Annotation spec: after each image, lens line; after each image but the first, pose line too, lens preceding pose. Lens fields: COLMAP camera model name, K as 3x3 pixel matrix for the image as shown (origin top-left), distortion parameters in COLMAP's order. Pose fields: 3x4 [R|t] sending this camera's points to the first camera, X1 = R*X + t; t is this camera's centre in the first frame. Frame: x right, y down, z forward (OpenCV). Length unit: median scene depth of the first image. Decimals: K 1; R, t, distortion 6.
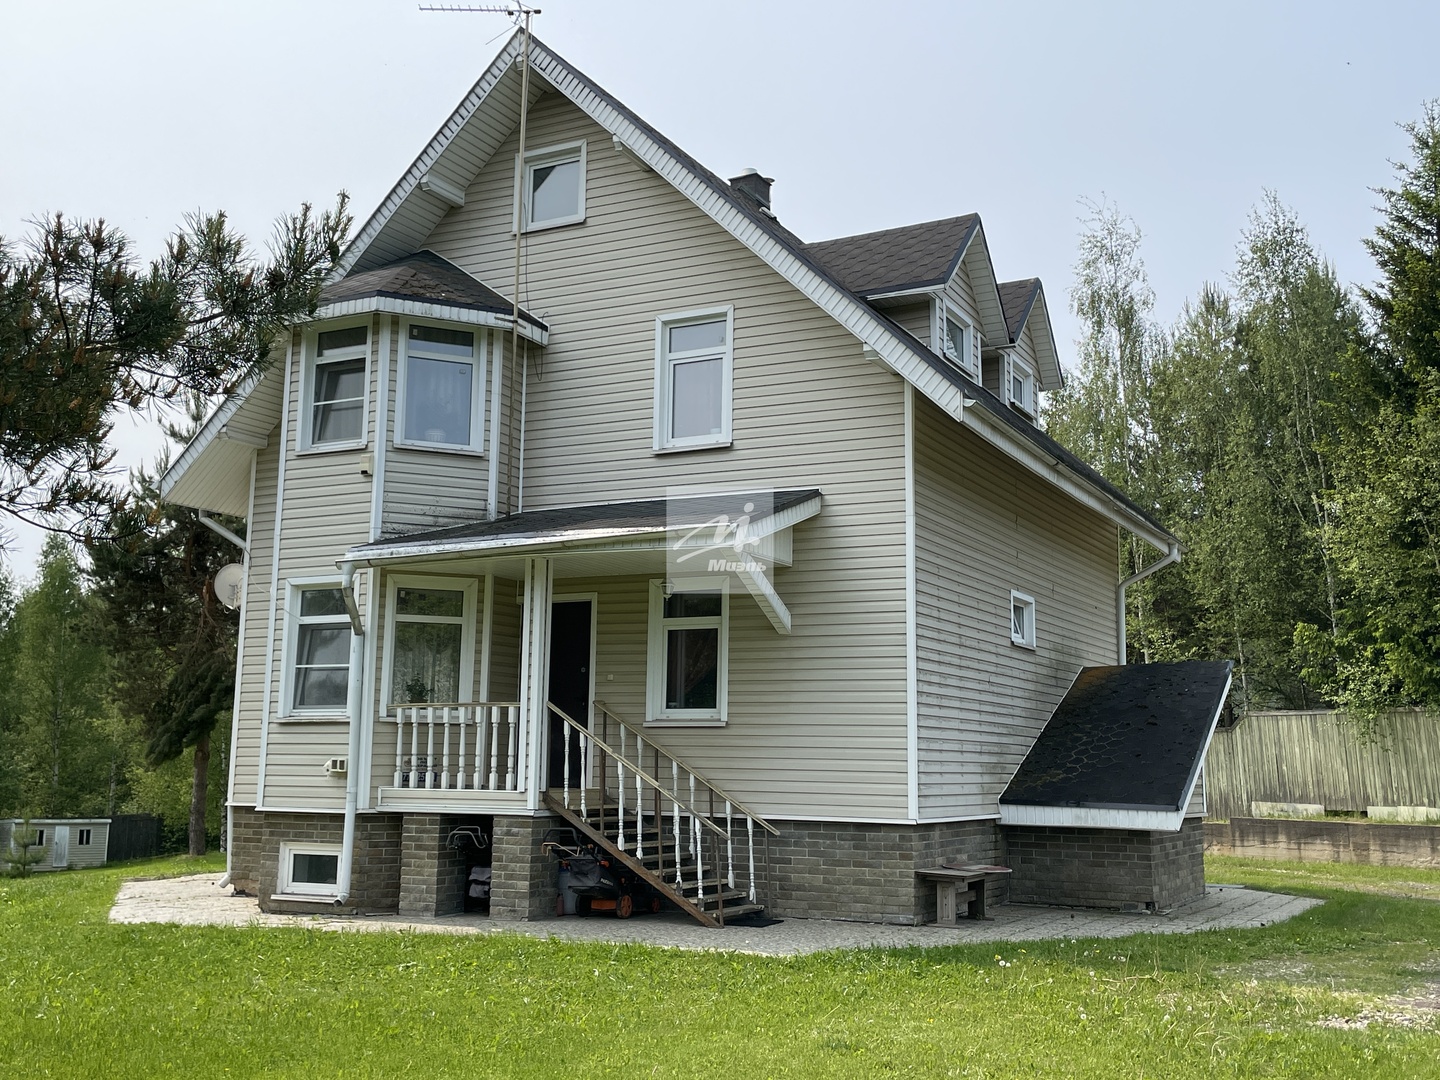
lens RADIAL K [[1454.3, 0, 730.8], [0, 1454.3, 541.7], [0, 0, 1]] dist [0.074654, 0.000000]
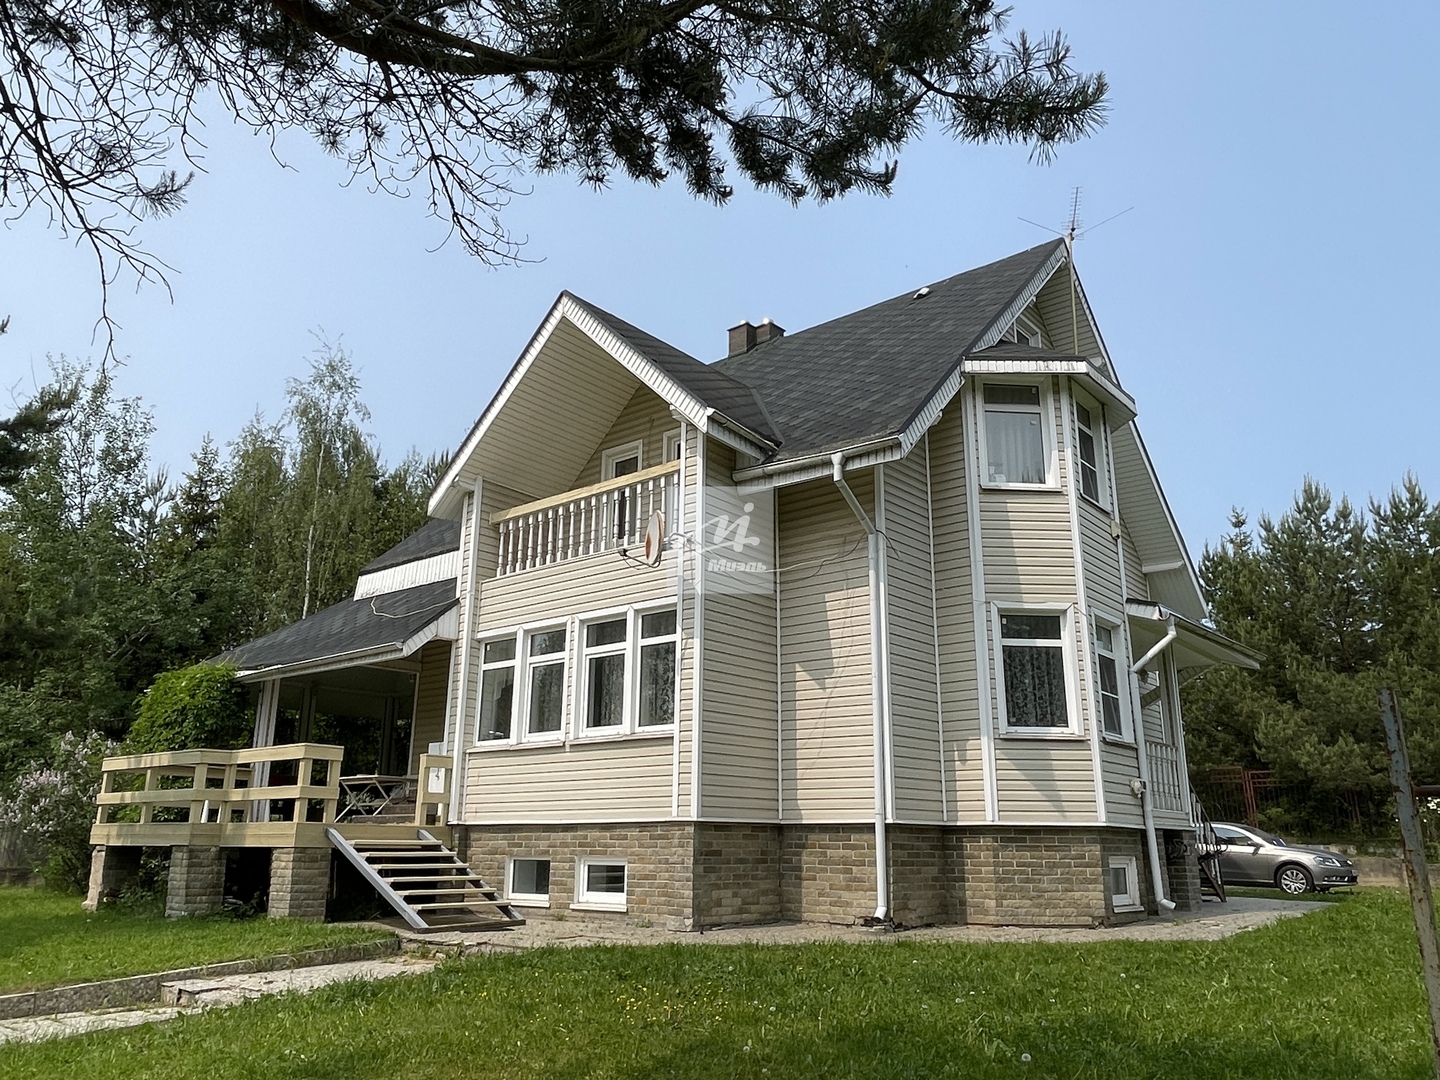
lens RADIAL K [[1086.7, 0, 720.9], [0, 1086.7, 534.1], [0, 0, 1]] dist [0.030585, -0.012404]
pose [[0.215746, 0.263815, 0.940136, -1.193746], [-0.154183, 0.959936, -0.233989, 0.215205], [-0.964200, -0.094470, 0.247778, 1.130182]]
